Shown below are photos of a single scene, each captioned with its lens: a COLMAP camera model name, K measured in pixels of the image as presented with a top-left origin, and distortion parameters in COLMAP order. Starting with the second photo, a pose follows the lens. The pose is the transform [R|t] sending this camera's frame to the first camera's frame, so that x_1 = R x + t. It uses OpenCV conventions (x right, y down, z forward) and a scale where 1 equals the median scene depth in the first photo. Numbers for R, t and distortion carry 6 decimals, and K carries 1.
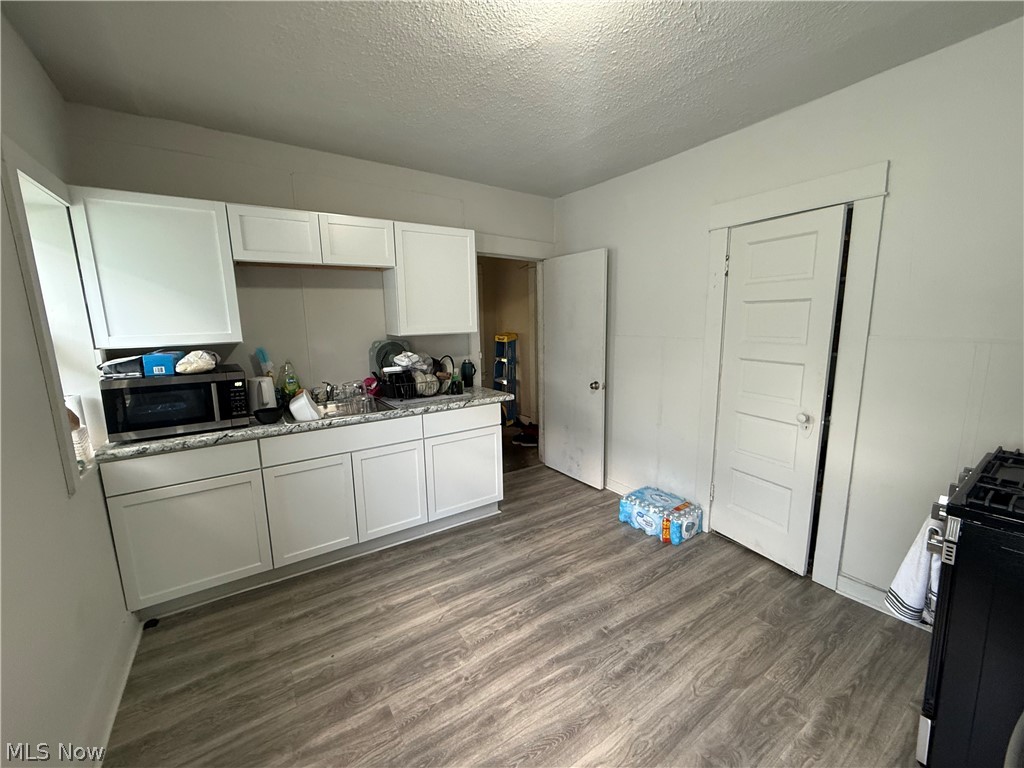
lens RADIAL K [[407.7, 0, 510.3], [0, 407.7, 382.3], [0, 0, 1]] dist [0.000711, 0.000072]
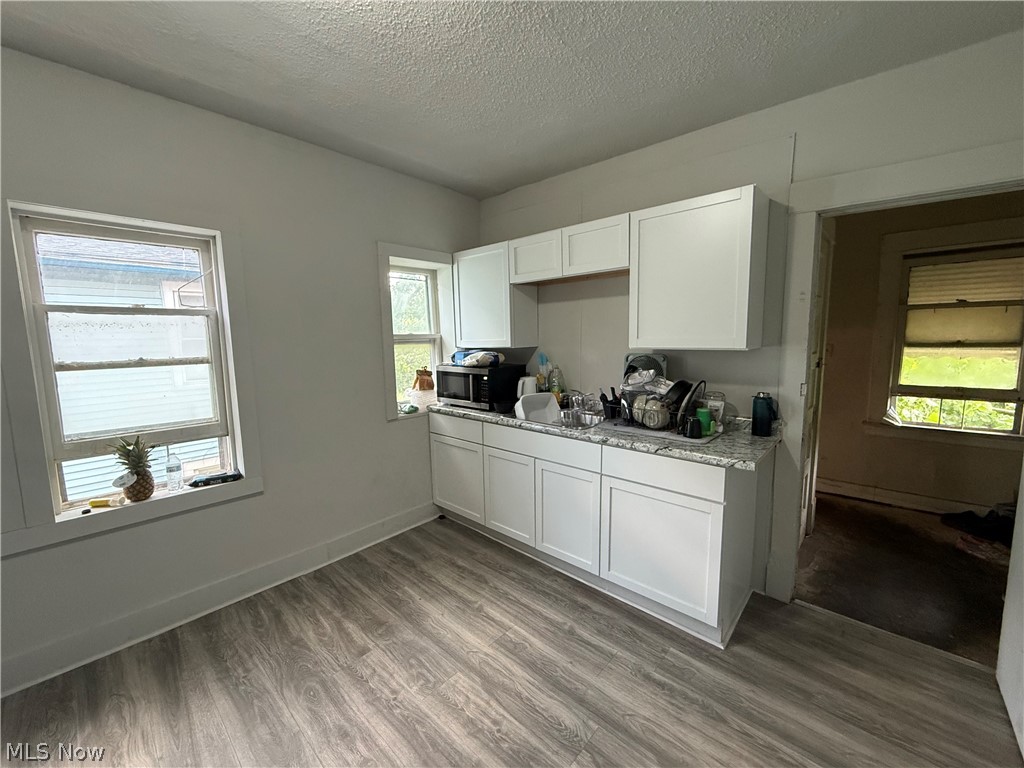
lens RADIAL K [[407.7, 0, 509.8], [0, 407.7, 383.7], [0, 0, 1]] dist [0.000711, 0.000072]
pose [[0.237538, 0.126021, -0.963169, 0.628640], [-0.142472, 0.985346, 0.093786, -0.112312], [0.960873, 0.114947, 0.252012, 0.734000]]
